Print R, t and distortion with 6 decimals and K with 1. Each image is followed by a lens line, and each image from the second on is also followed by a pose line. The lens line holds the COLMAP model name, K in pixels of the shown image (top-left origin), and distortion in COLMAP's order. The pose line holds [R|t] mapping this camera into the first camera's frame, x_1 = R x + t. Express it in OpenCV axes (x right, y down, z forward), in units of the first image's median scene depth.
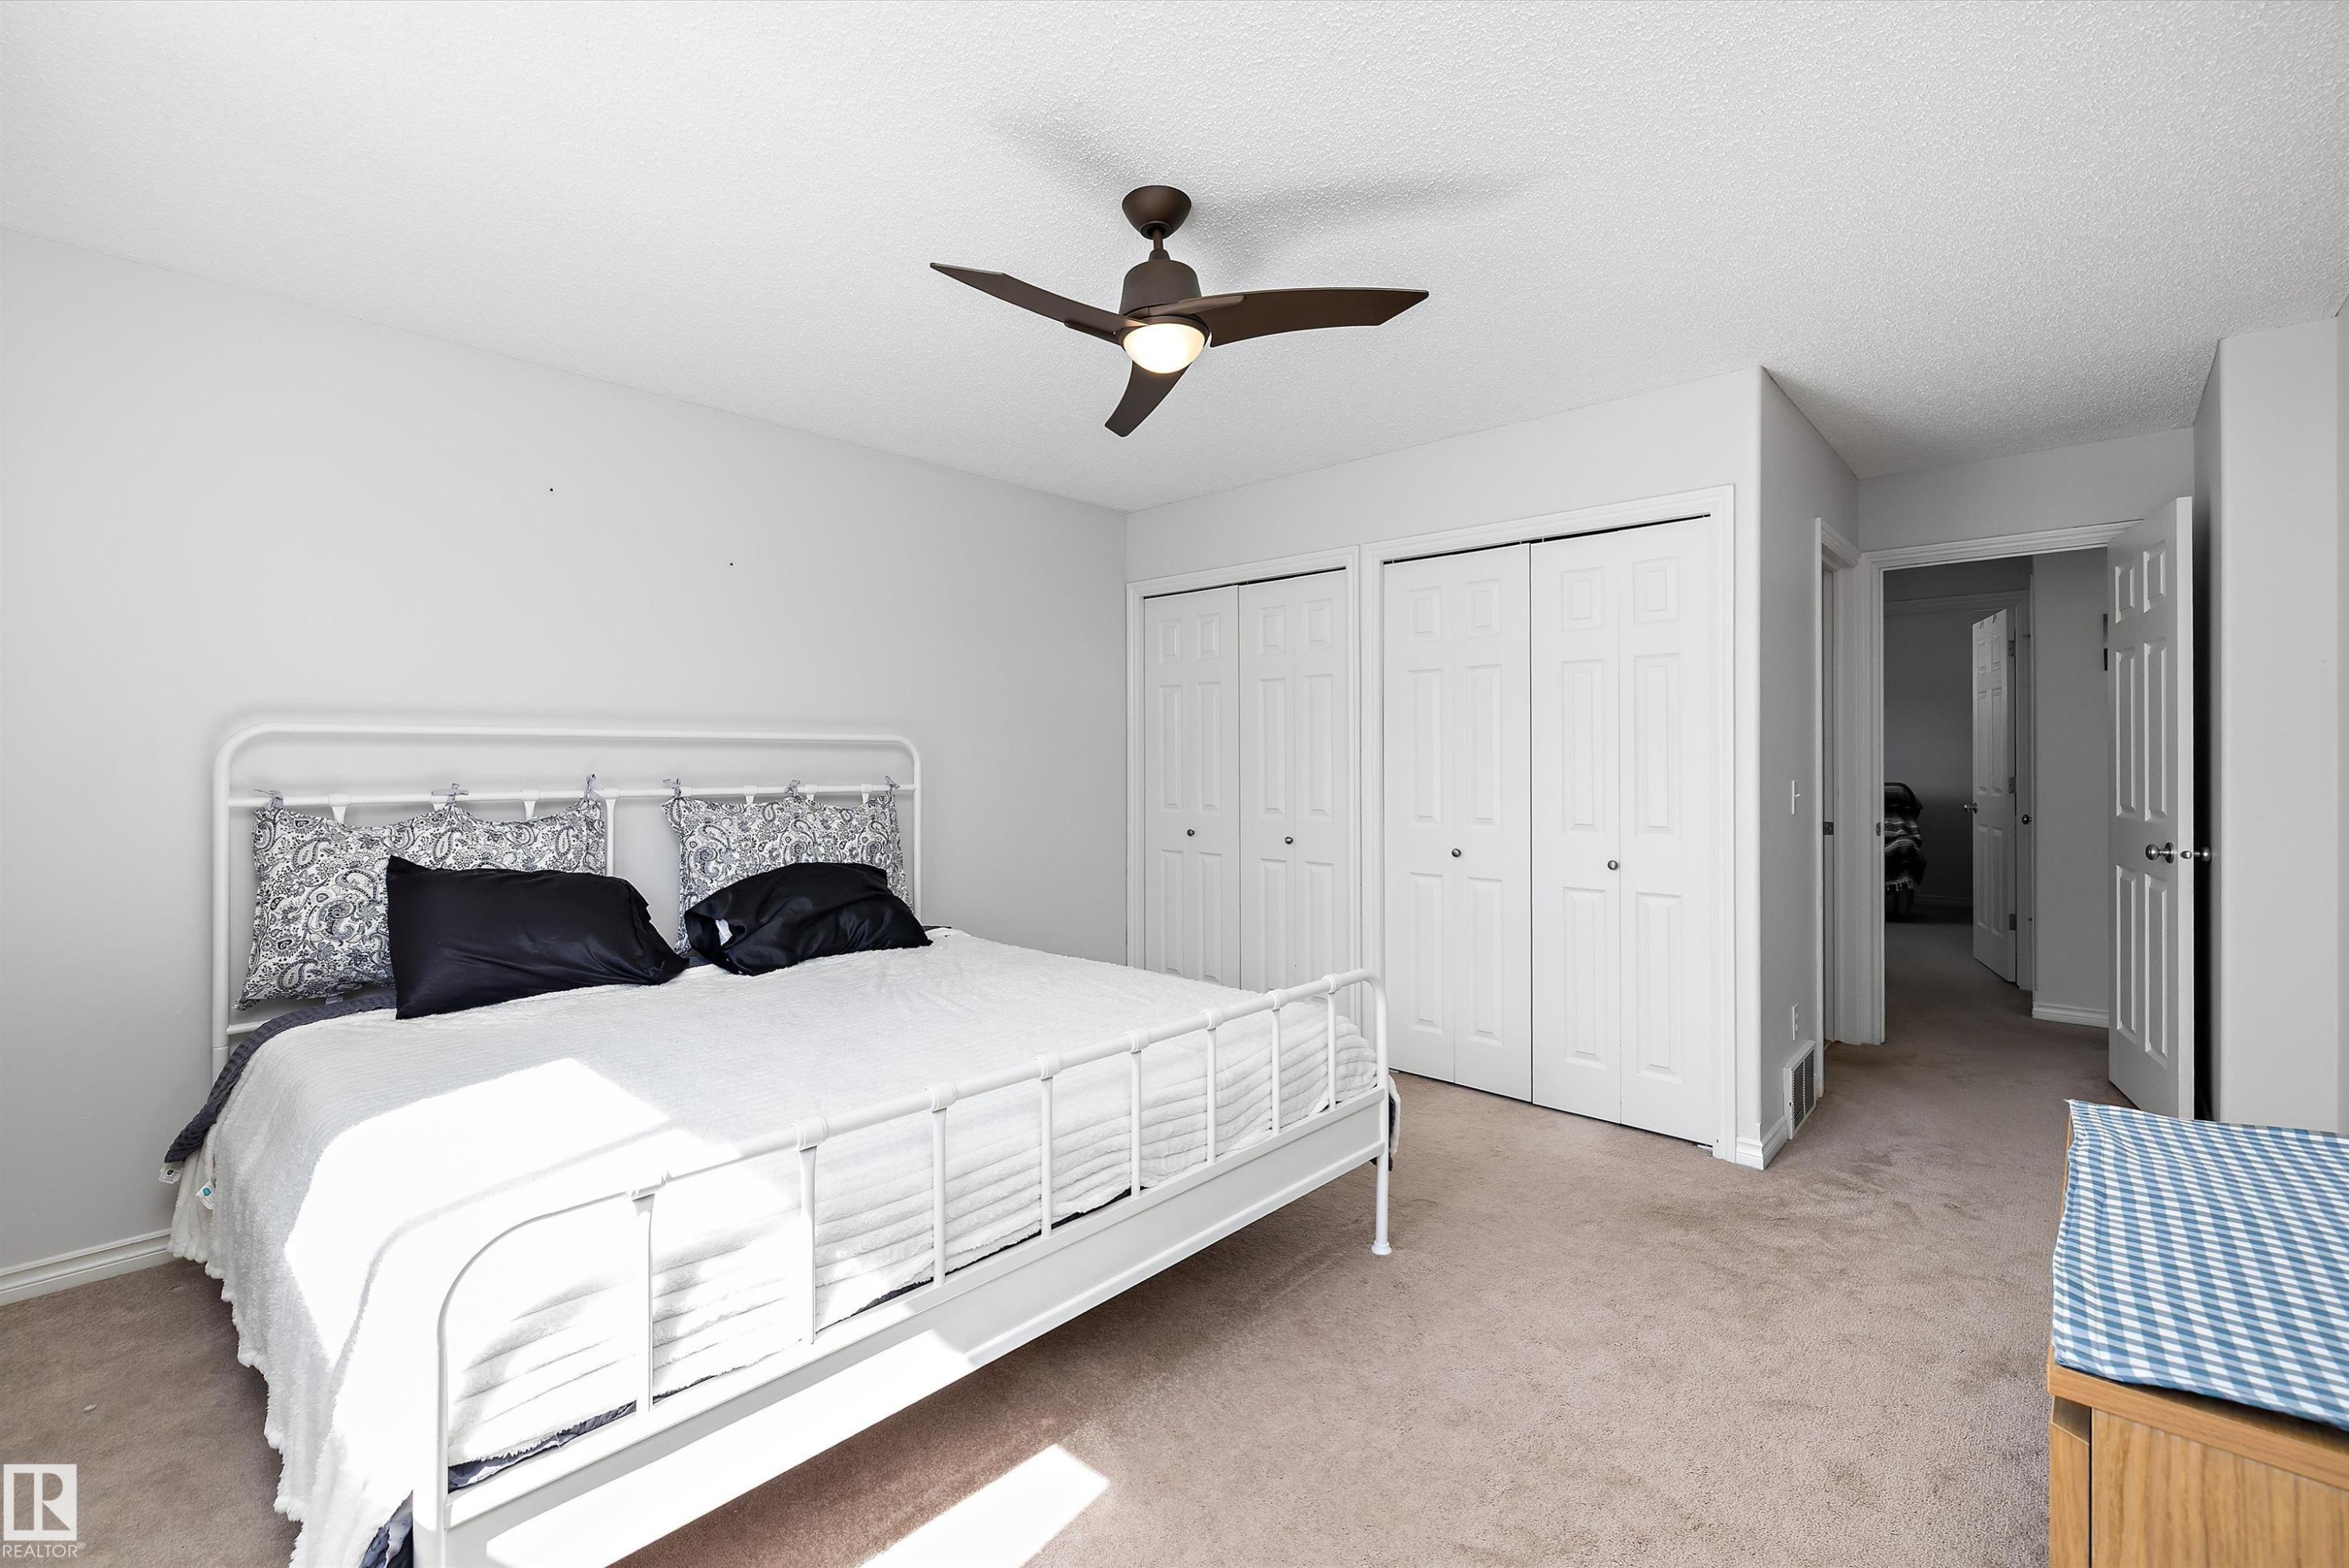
lens RADIAL K [[996.3, 0, 1177.2], [0, 996.3, 753.5], [0, 0, 1]] dist [0.000983, 0.000264]
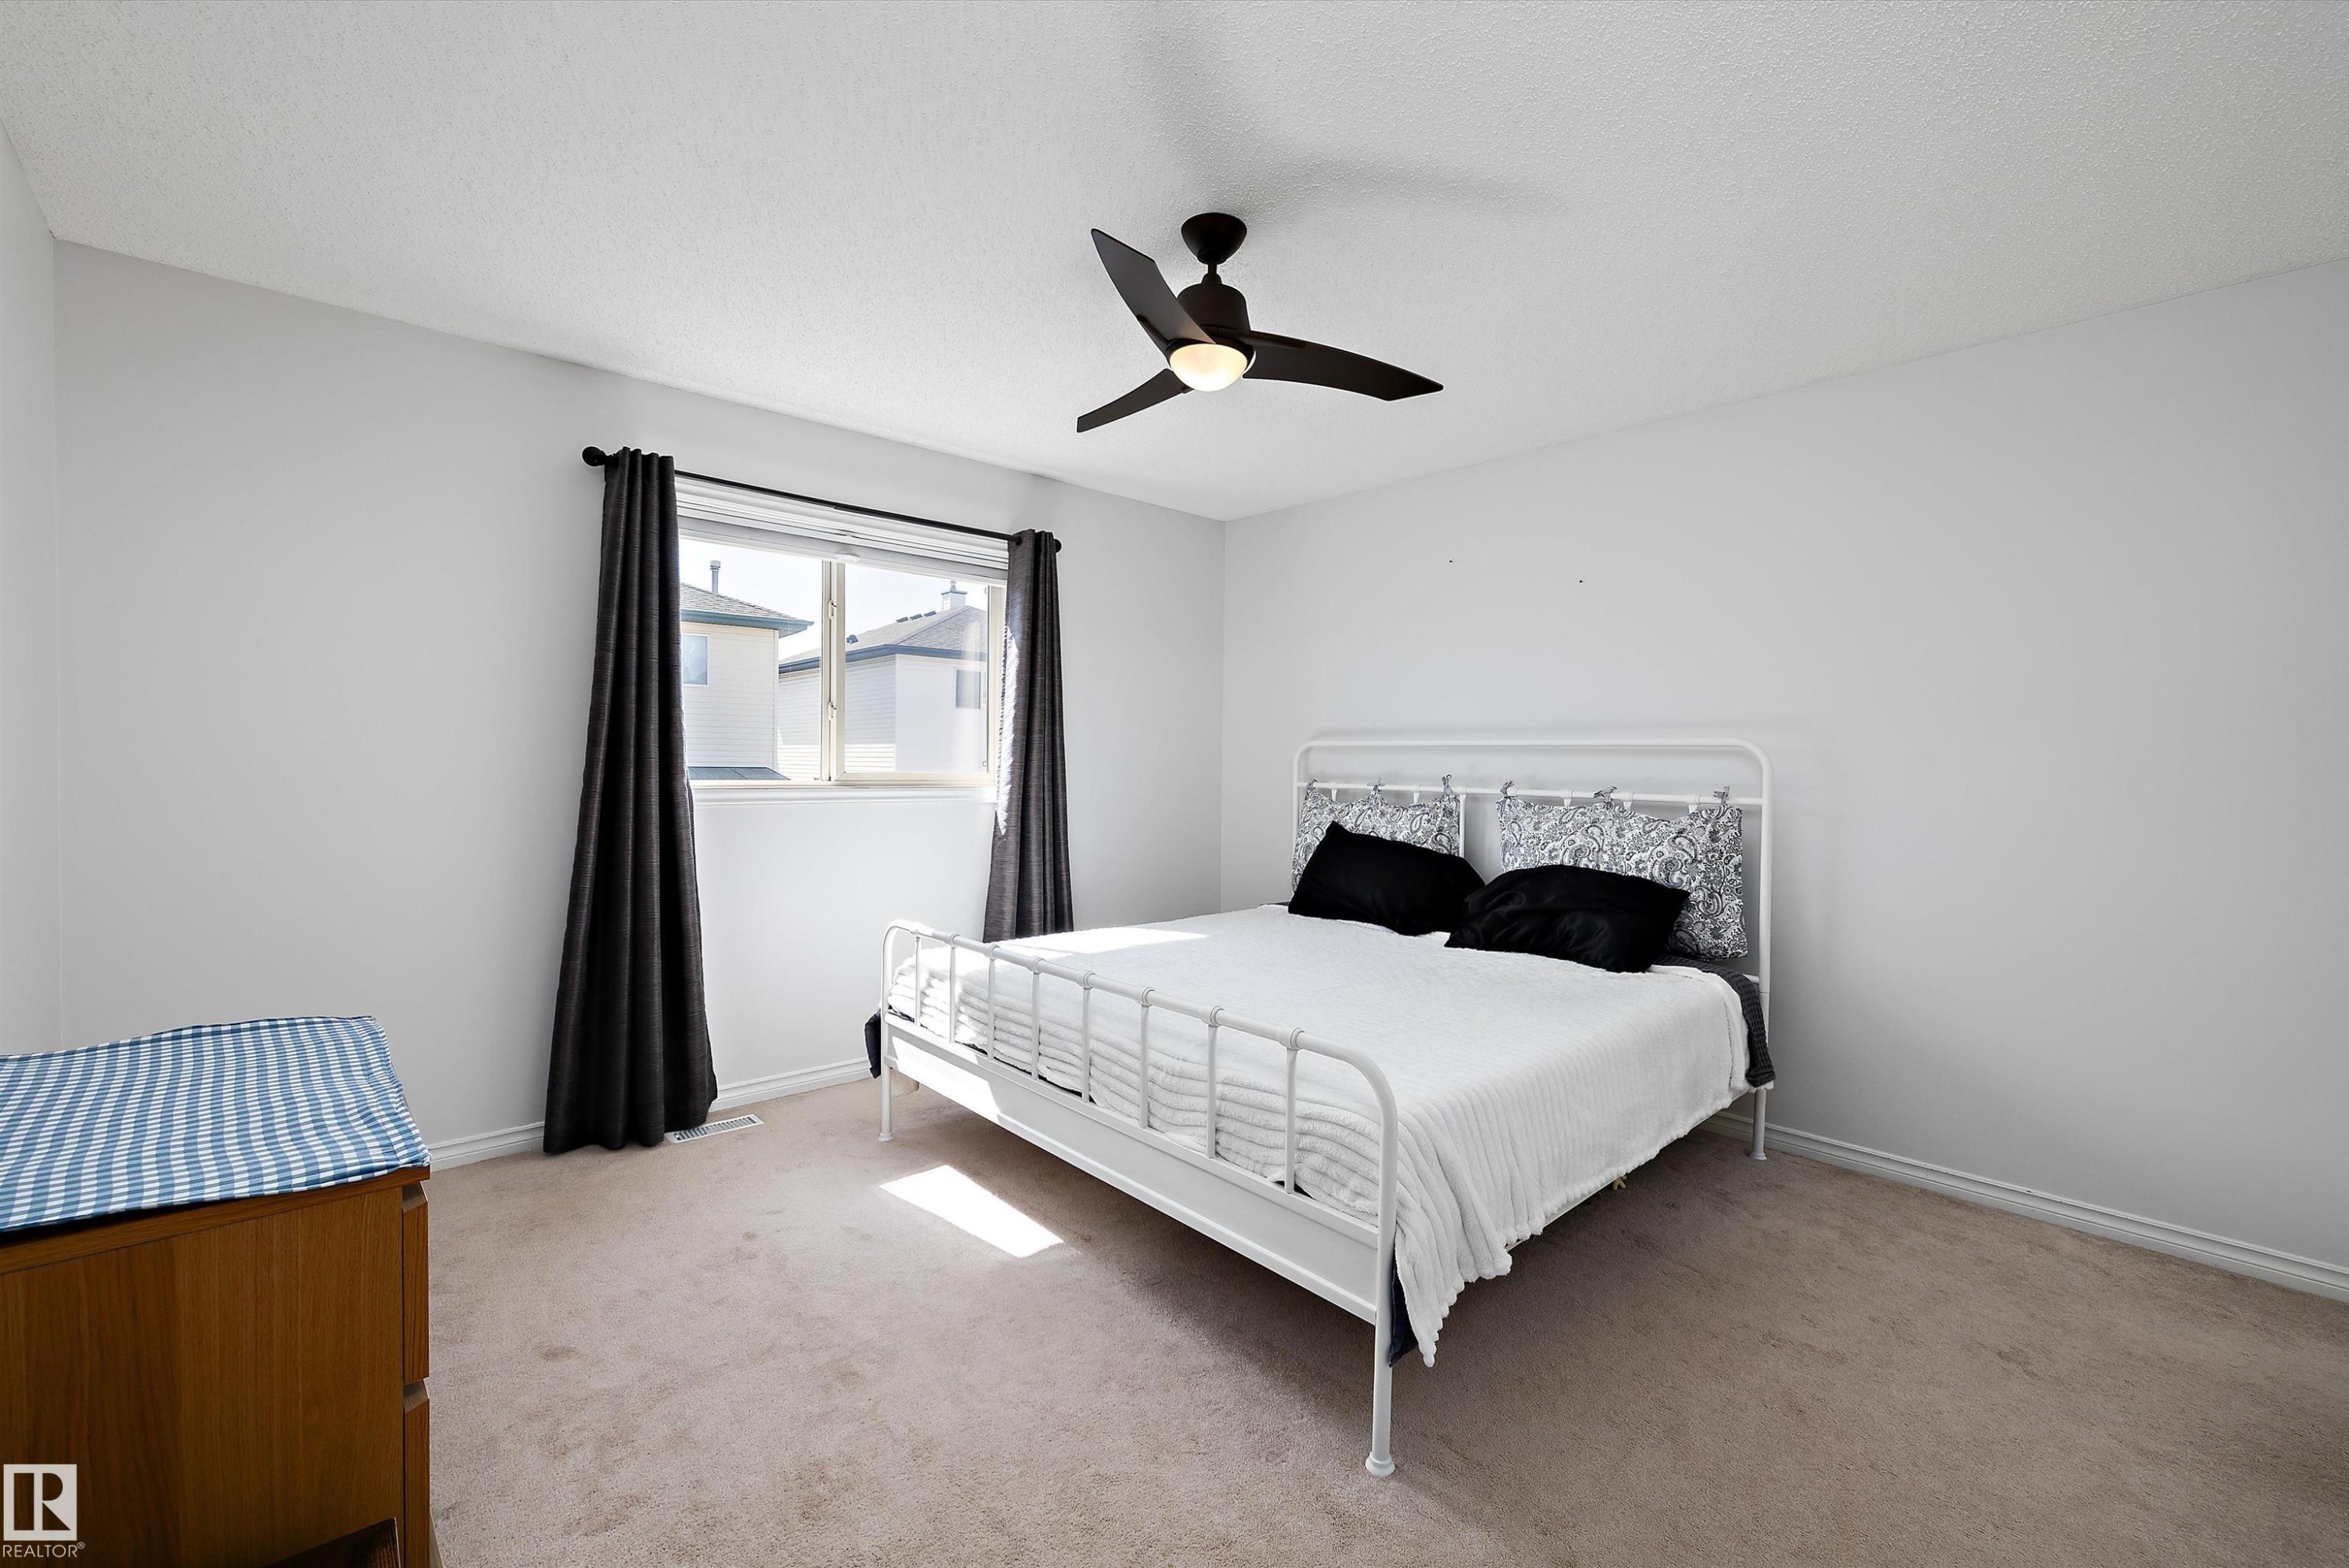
lens RADIAL K [[996.3, 0, 1177.2], [0, 996.3, 753.5], [0, 0, 1]] dist [0.000983, 0.000264]
pose [[-0.085802, -0.003879, -0.996305, 0.763337], [-0.002473, 0.999990, -0.003680, -0.001936], [0.996309, 0.002148, -0.085811, 0.757404]]
